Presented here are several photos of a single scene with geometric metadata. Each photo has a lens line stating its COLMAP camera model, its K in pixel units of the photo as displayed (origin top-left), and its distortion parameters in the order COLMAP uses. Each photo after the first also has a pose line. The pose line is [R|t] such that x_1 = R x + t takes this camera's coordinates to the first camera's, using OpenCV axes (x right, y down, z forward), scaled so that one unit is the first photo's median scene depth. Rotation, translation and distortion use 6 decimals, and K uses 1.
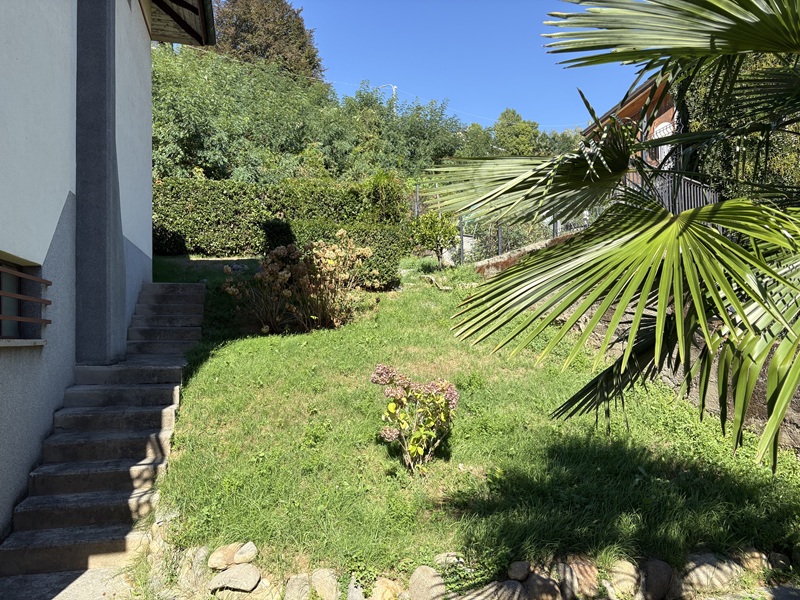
lens RADIAL K [[599.5, 0, 399.6], [0, 599.5, 303.4], [0, 0, 1]] dist [0.052531, -0.053617]
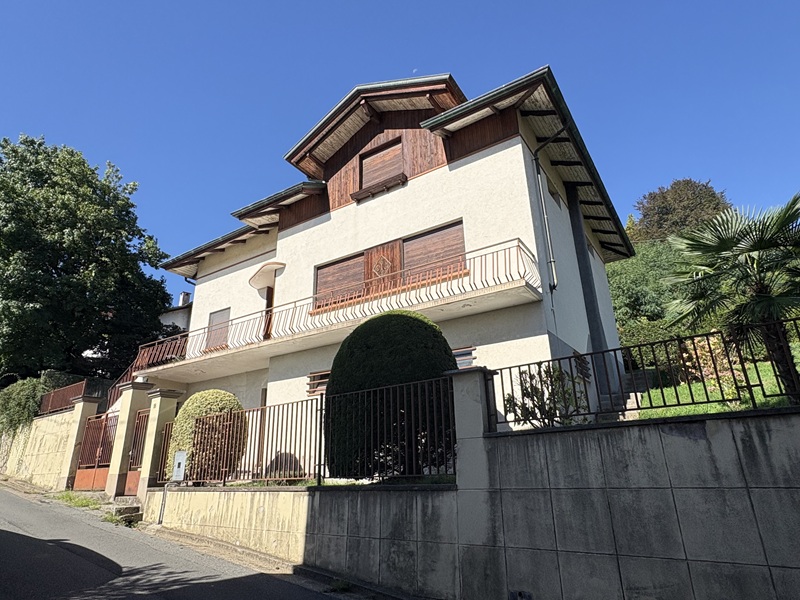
lens RADIAL K [[472.2, 0, 400.4], [0, 472.2, 303.1], [0, 0, 1]] dist [0.001563, 0.000183]
pose [[0.668215, -0.250267, -0.700611, 0.152618], [0.047768, 0.954211, -0.295297, 0.099204], [0.742433, 0.163855, 0.649573, -0.374870]]
